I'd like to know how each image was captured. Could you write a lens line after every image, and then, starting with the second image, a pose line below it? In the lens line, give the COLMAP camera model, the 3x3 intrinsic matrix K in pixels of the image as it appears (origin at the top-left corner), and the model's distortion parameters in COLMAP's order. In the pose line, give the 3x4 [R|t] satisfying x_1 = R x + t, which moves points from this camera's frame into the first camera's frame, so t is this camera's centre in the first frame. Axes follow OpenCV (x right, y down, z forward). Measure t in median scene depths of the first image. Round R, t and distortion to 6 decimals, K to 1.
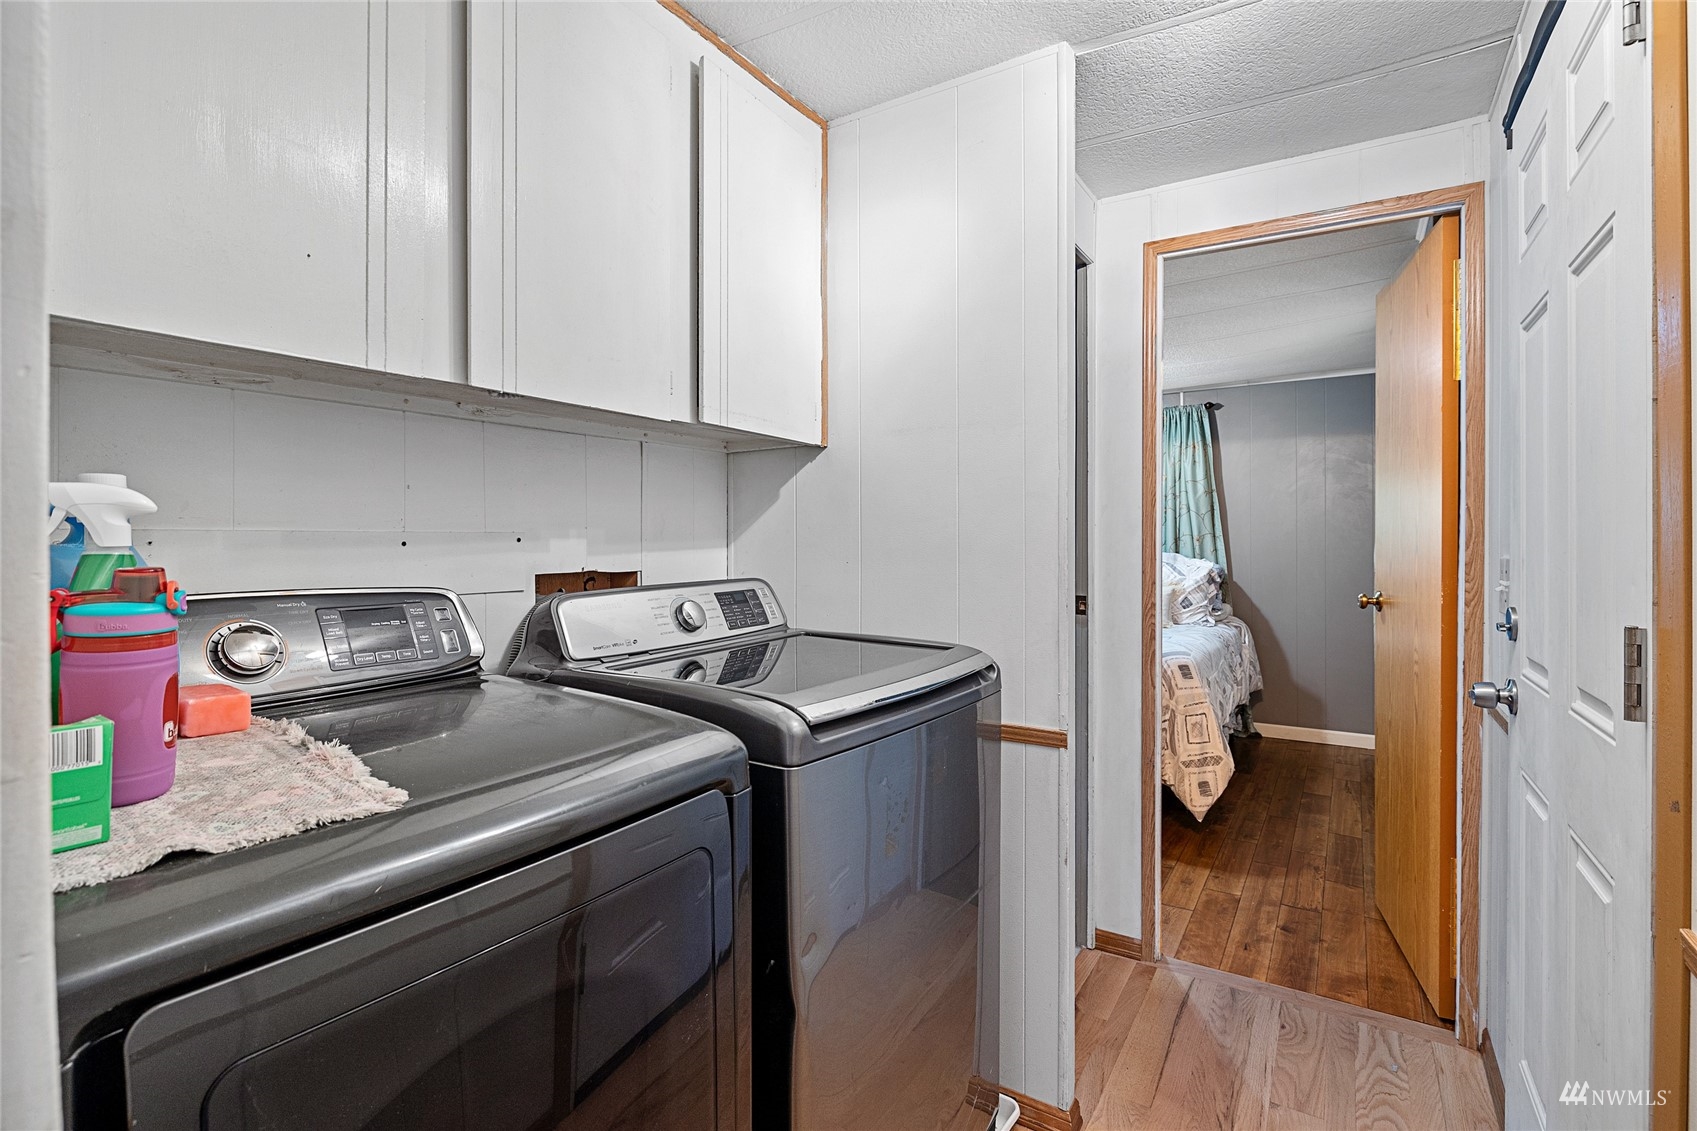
lens RADIAL K [[822.0, 0, 850.4], [0, 822.0, 553.0], [0, 0, 1]] dist [-0.000418, -0.000072]
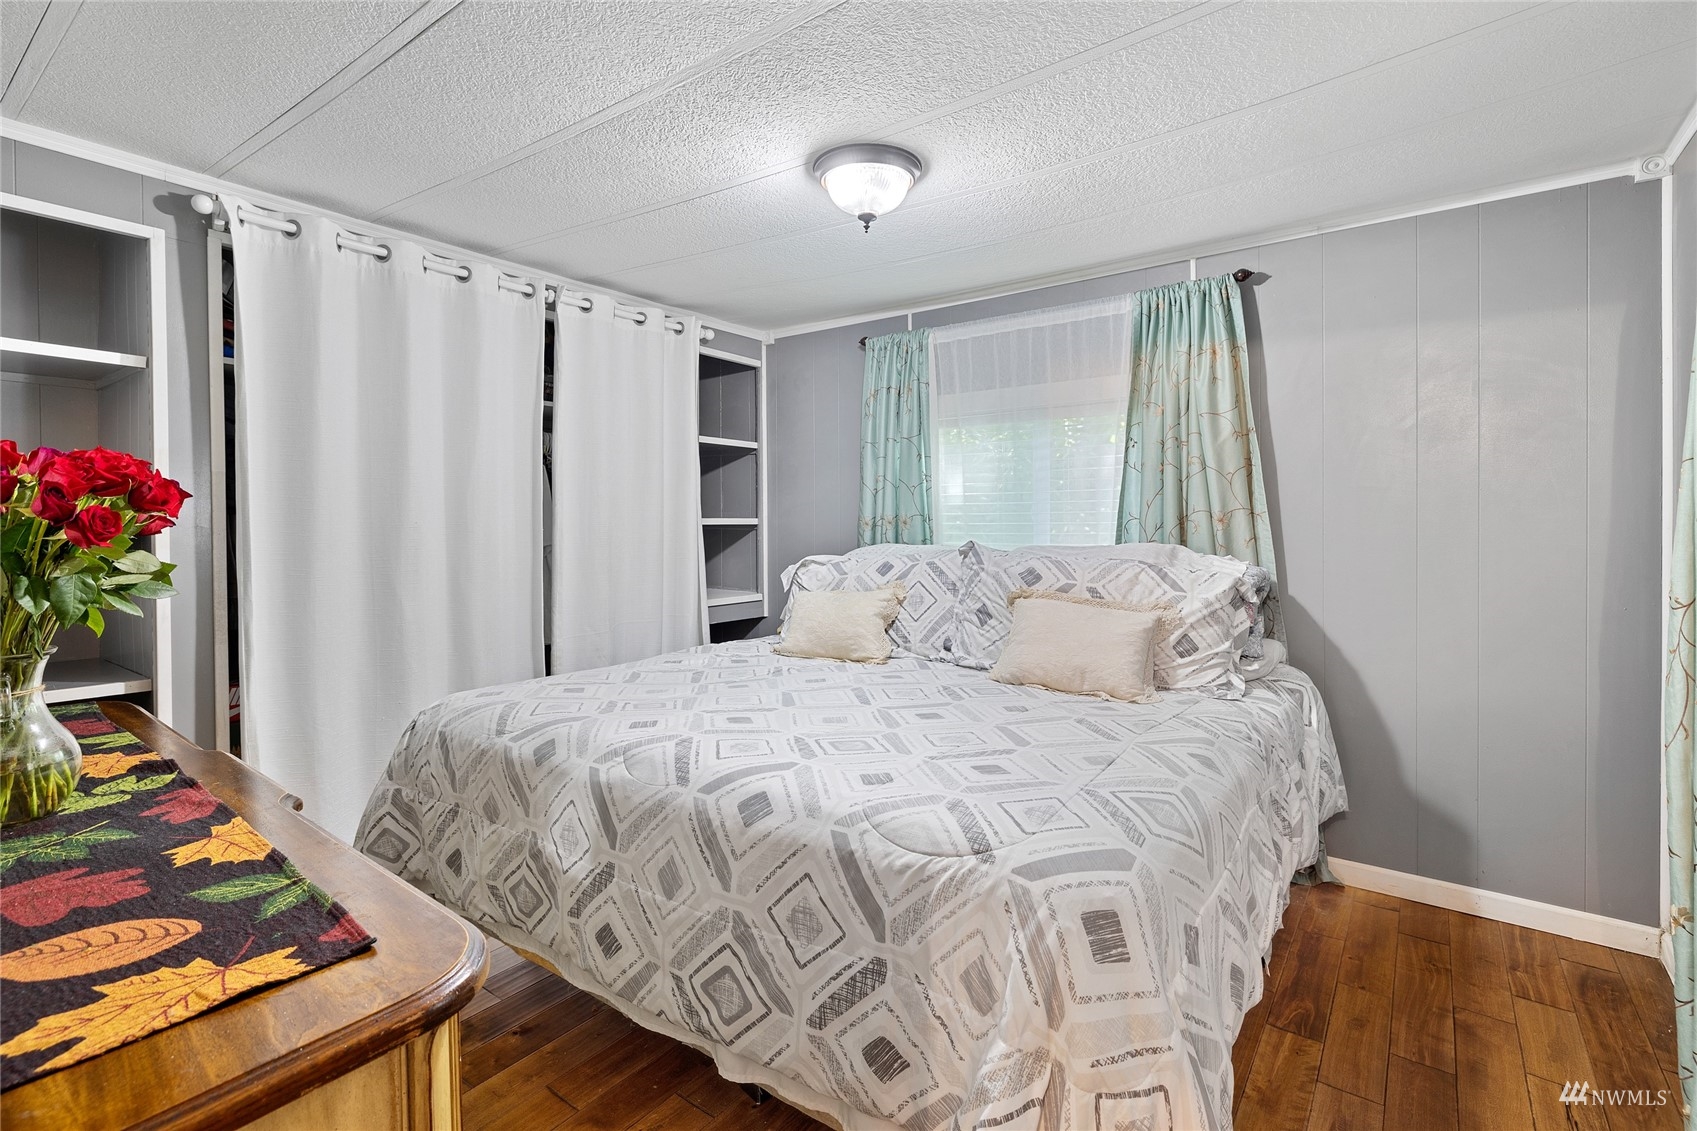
lens RADIAL K [[790.5, 0, 806.0], [0, 790.5, 530.9], [0, 0, 1]] dist [-0.003463, -0.000127]
pose [[0.992223, 0.003041, -0.124434, 0.224611], [-0.003066, 0.999995, -0.000006, -0.008318], [0.124433, 0.000388, 0.992228, 0.464042]]
